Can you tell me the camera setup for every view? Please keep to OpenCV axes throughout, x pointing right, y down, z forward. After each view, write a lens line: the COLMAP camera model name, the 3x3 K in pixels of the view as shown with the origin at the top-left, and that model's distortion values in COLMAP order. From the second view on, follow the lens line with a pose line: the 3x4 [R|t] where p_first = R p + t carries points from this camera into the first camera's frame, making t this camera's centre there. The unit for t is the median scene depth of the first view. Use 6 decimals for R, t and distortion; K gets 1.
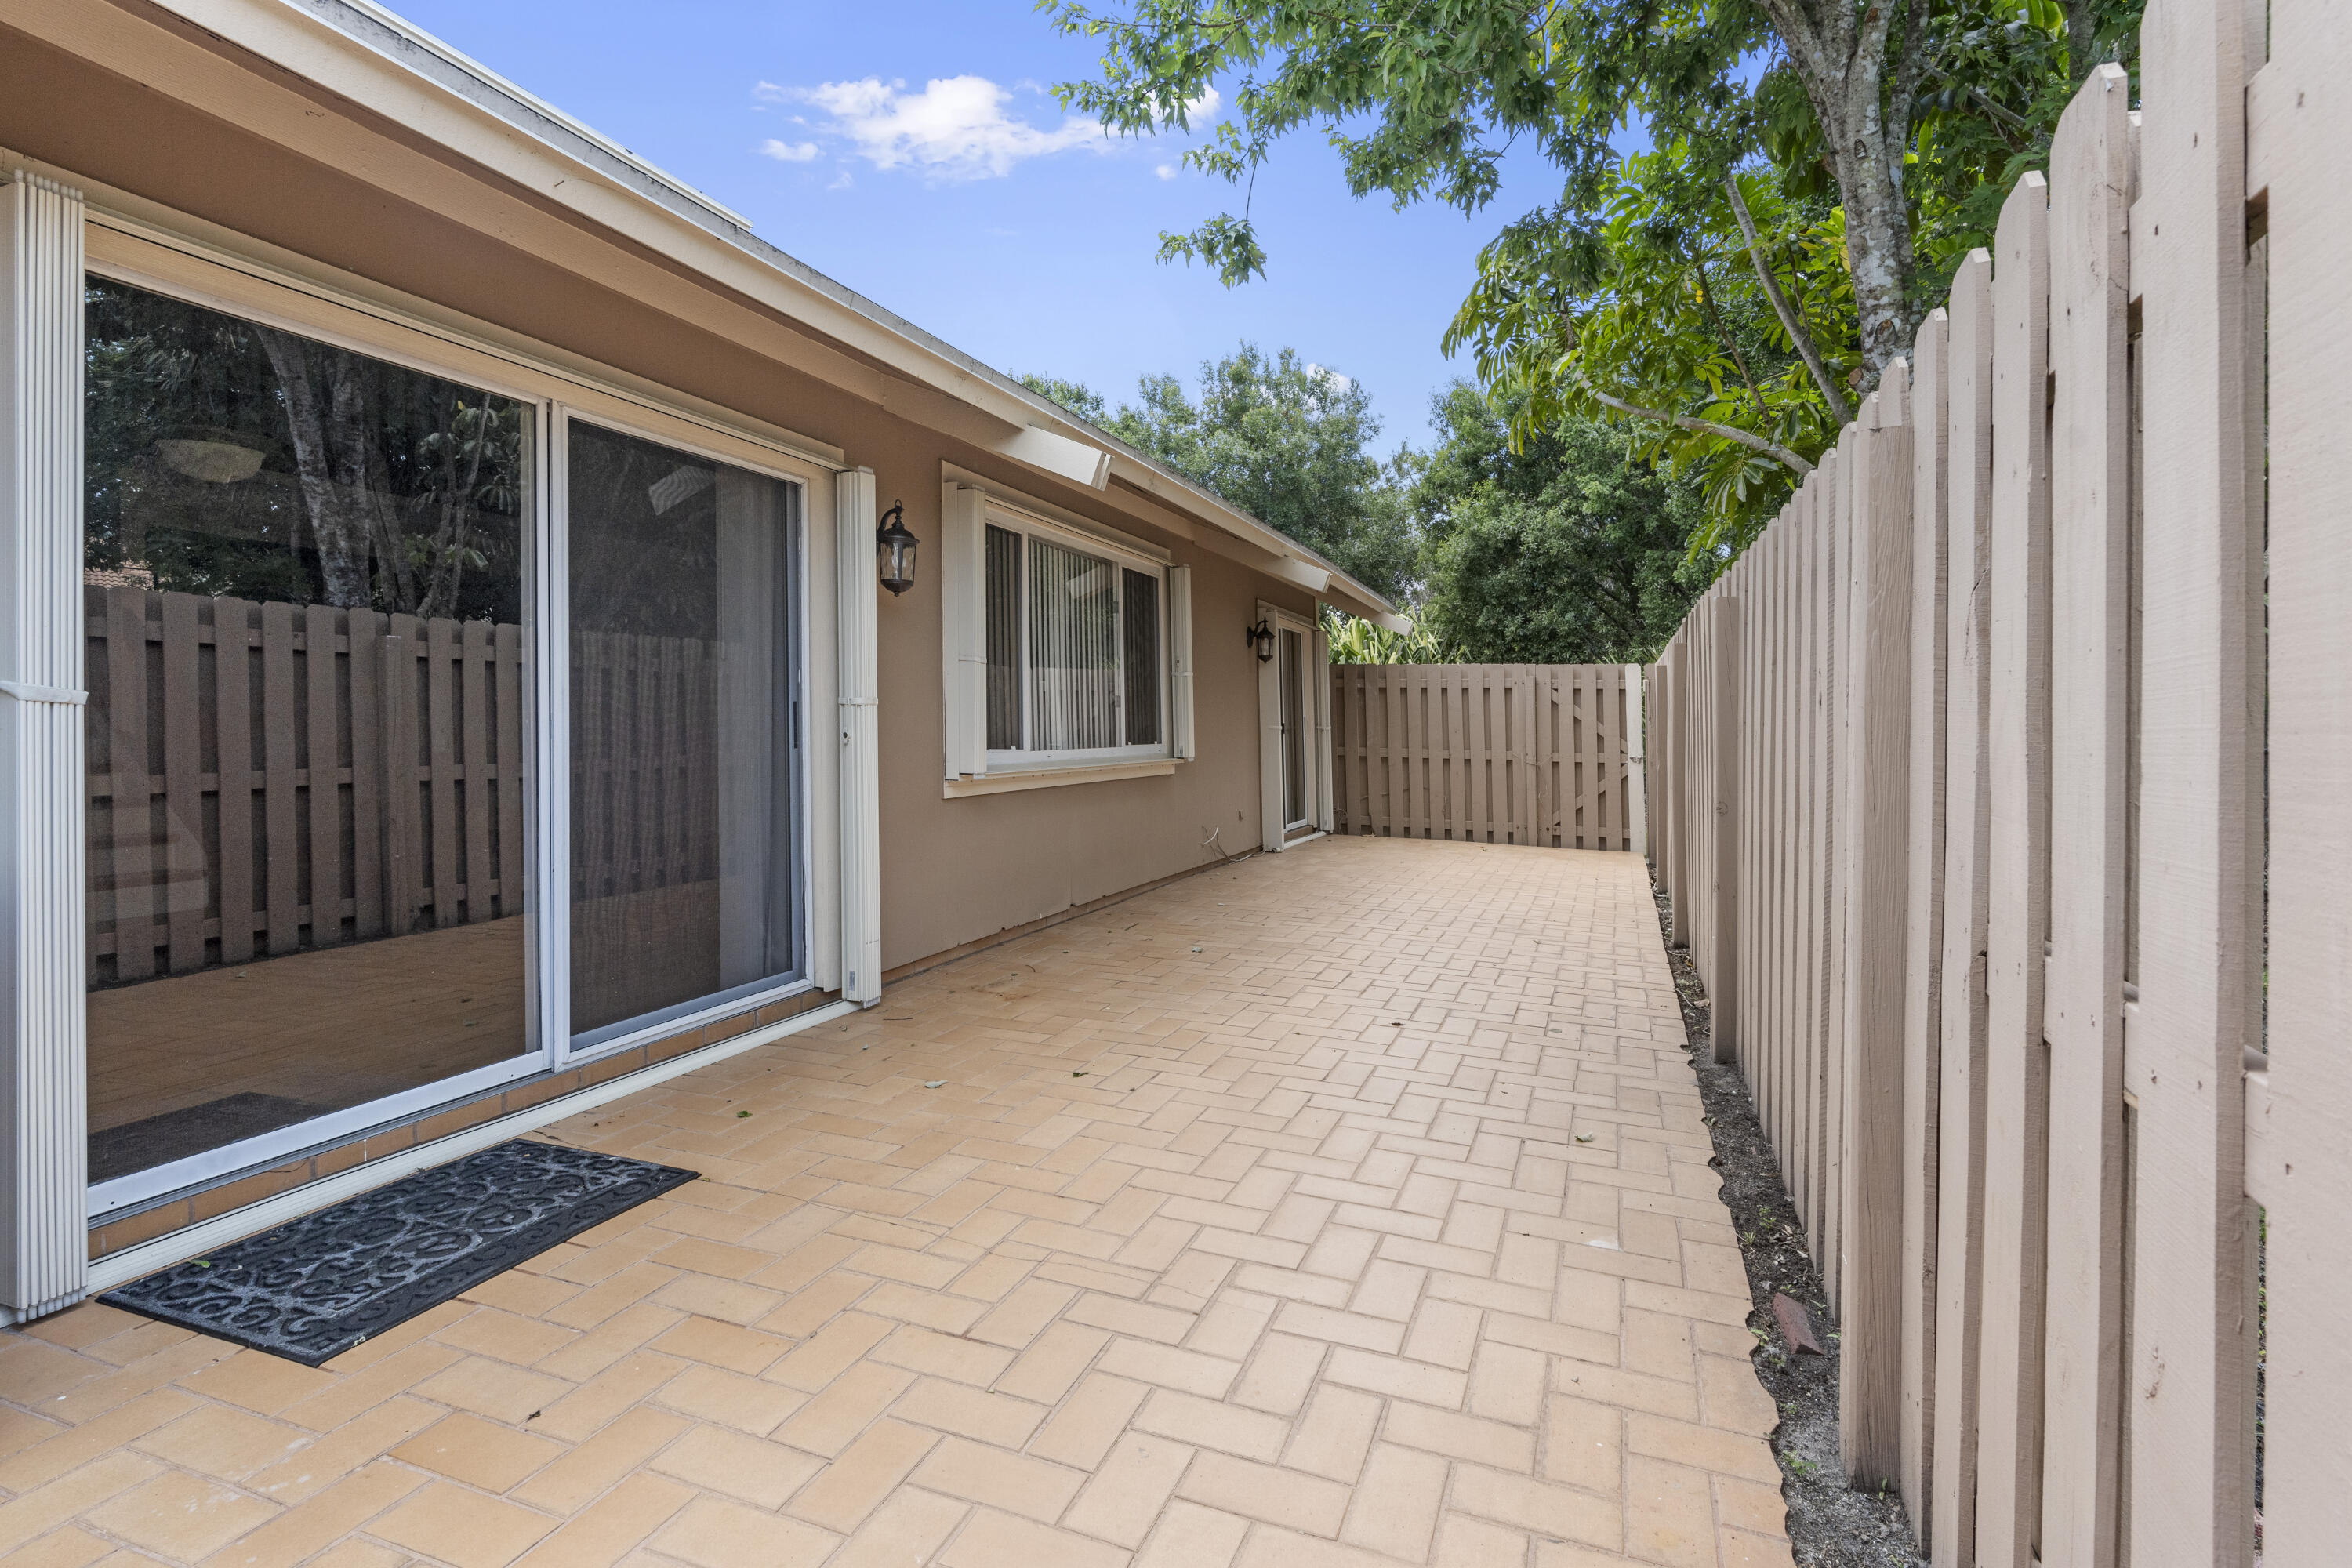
lens RADIAL K [[1135.2, 0, 1176.0], [0, 1135.2, 784.0], [0, 0, 1]] dist [-0.004242, -0.000424]
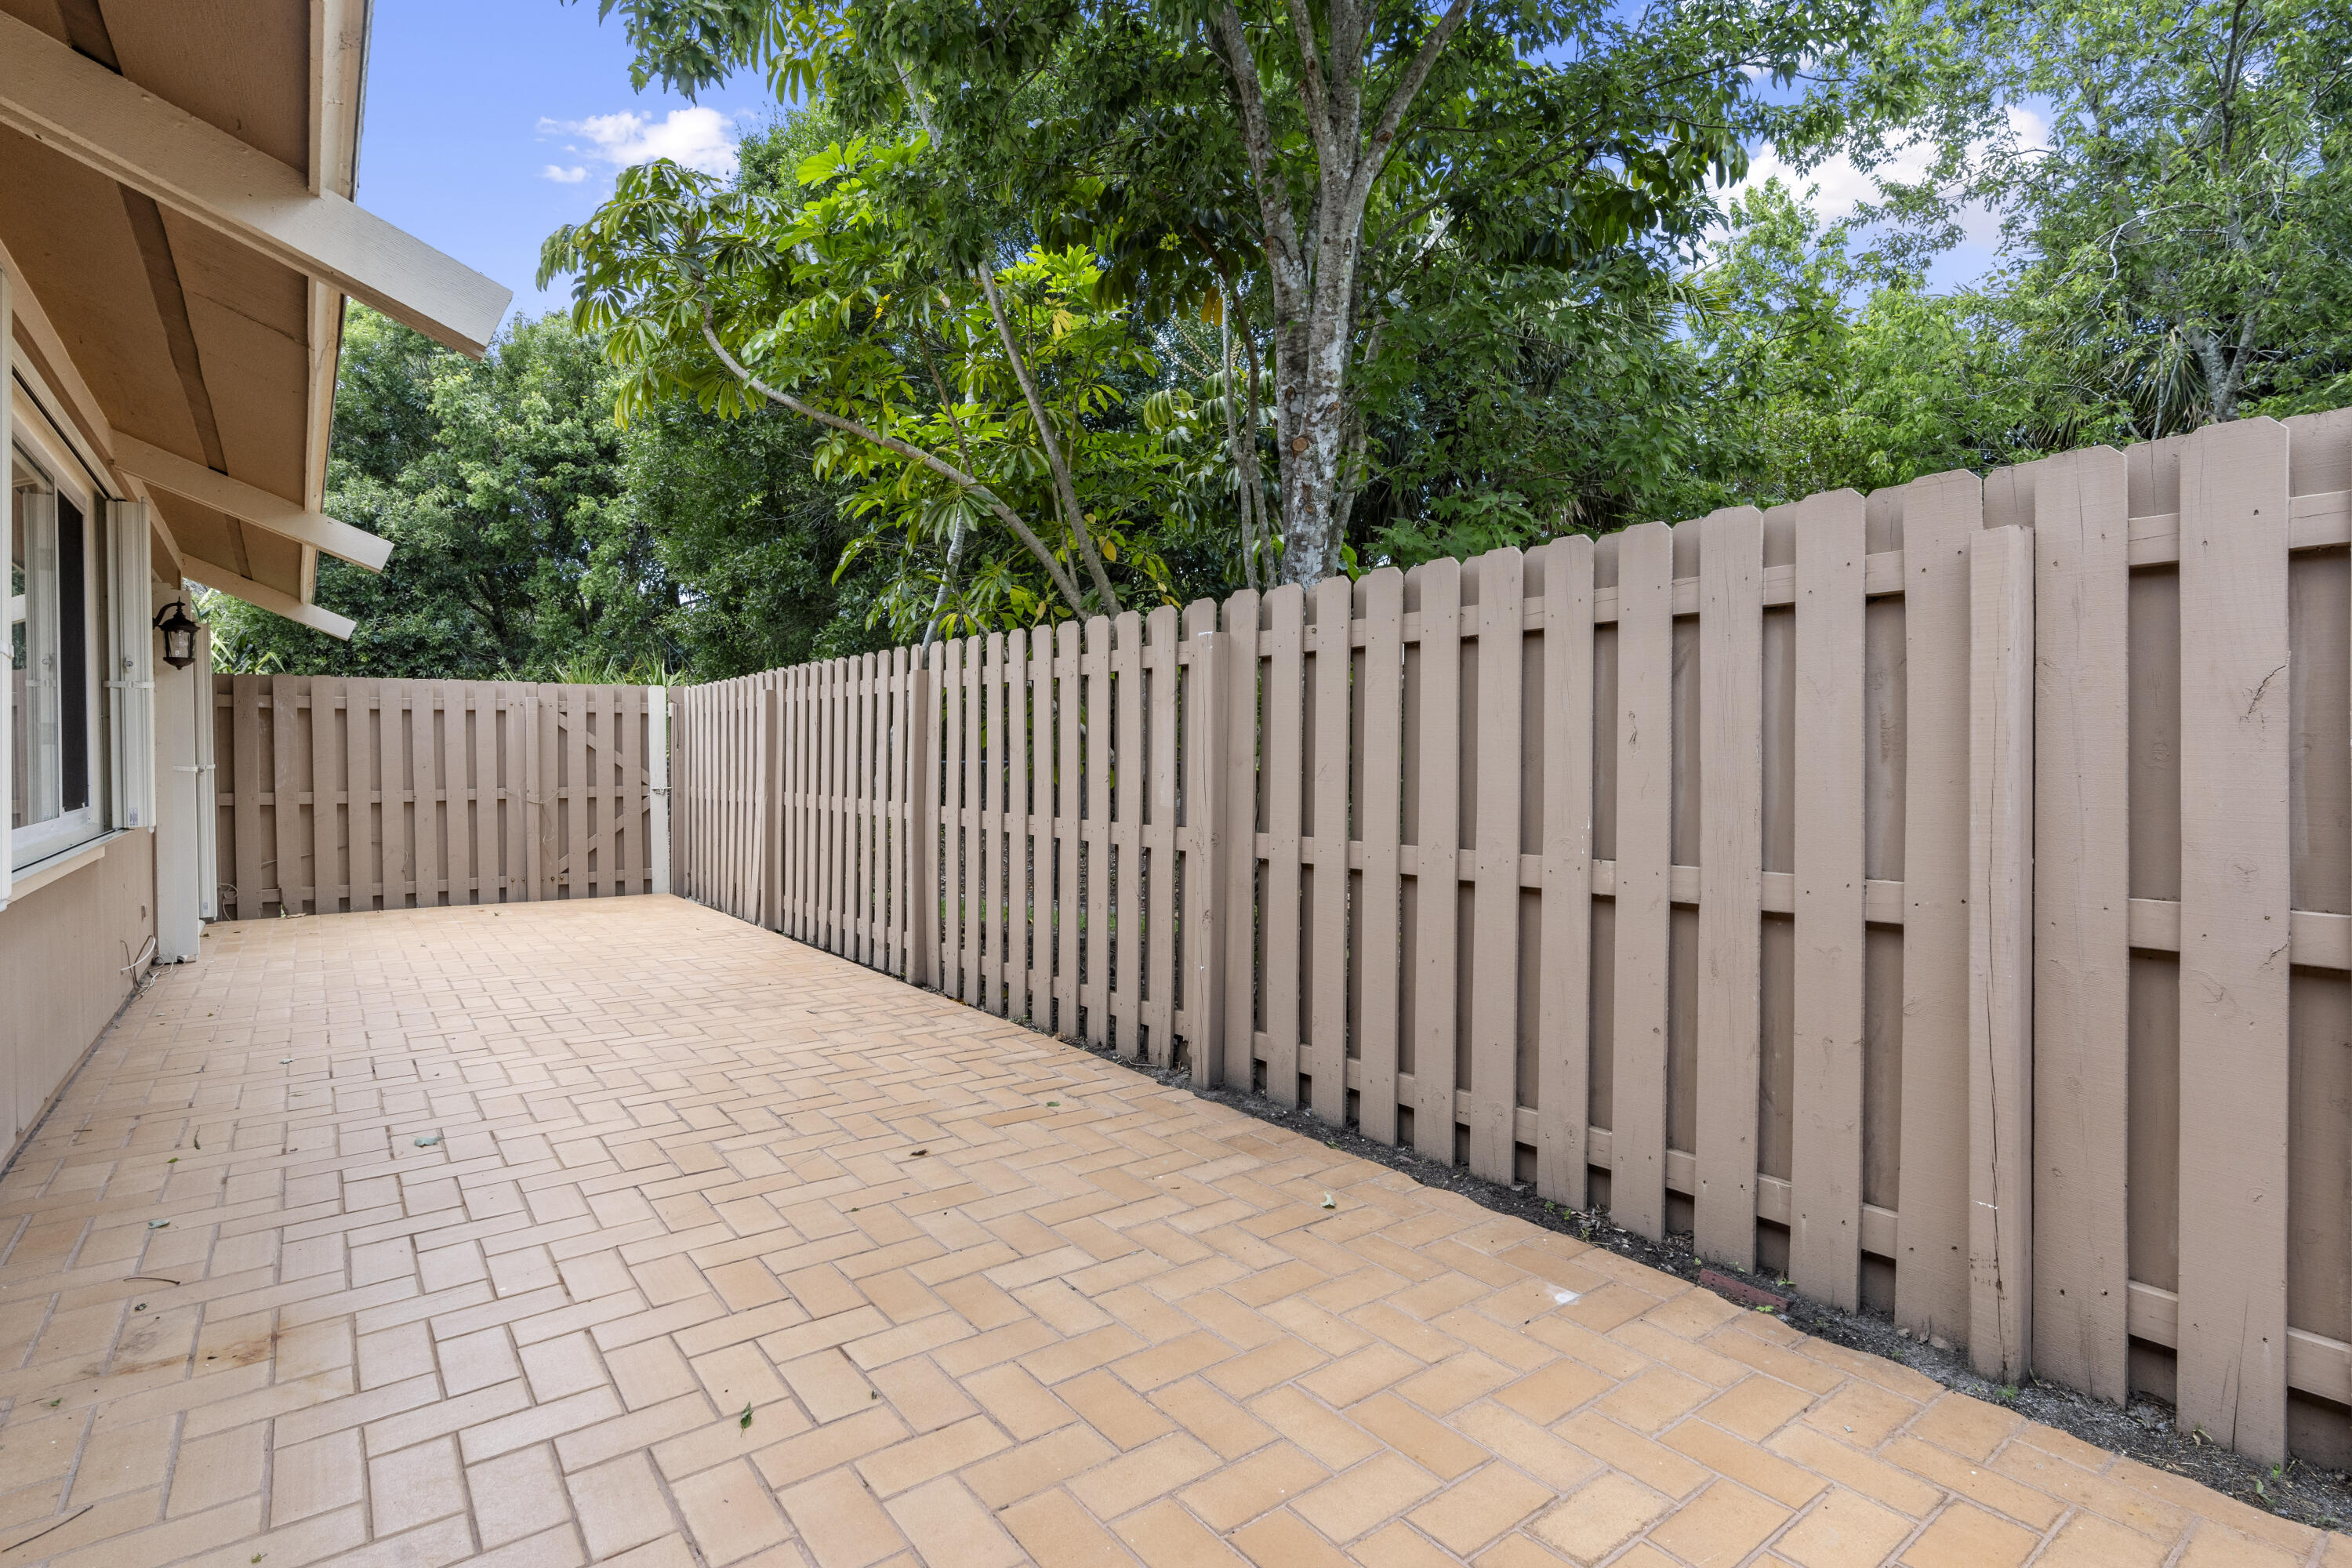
lens RADIAL K [[1135.2, 0, 1176.0], [0, 1135.2, 784.0], [0, 0, 1]] dist [-0.004242, -0.000424]
pose [[0.538153, -0.044520, 0.841671, -0.130023], [0.059840, 0.998102, 0.014533, -0.015076], [-0.840720, 0.042544, 0.539796, 0.157185]]
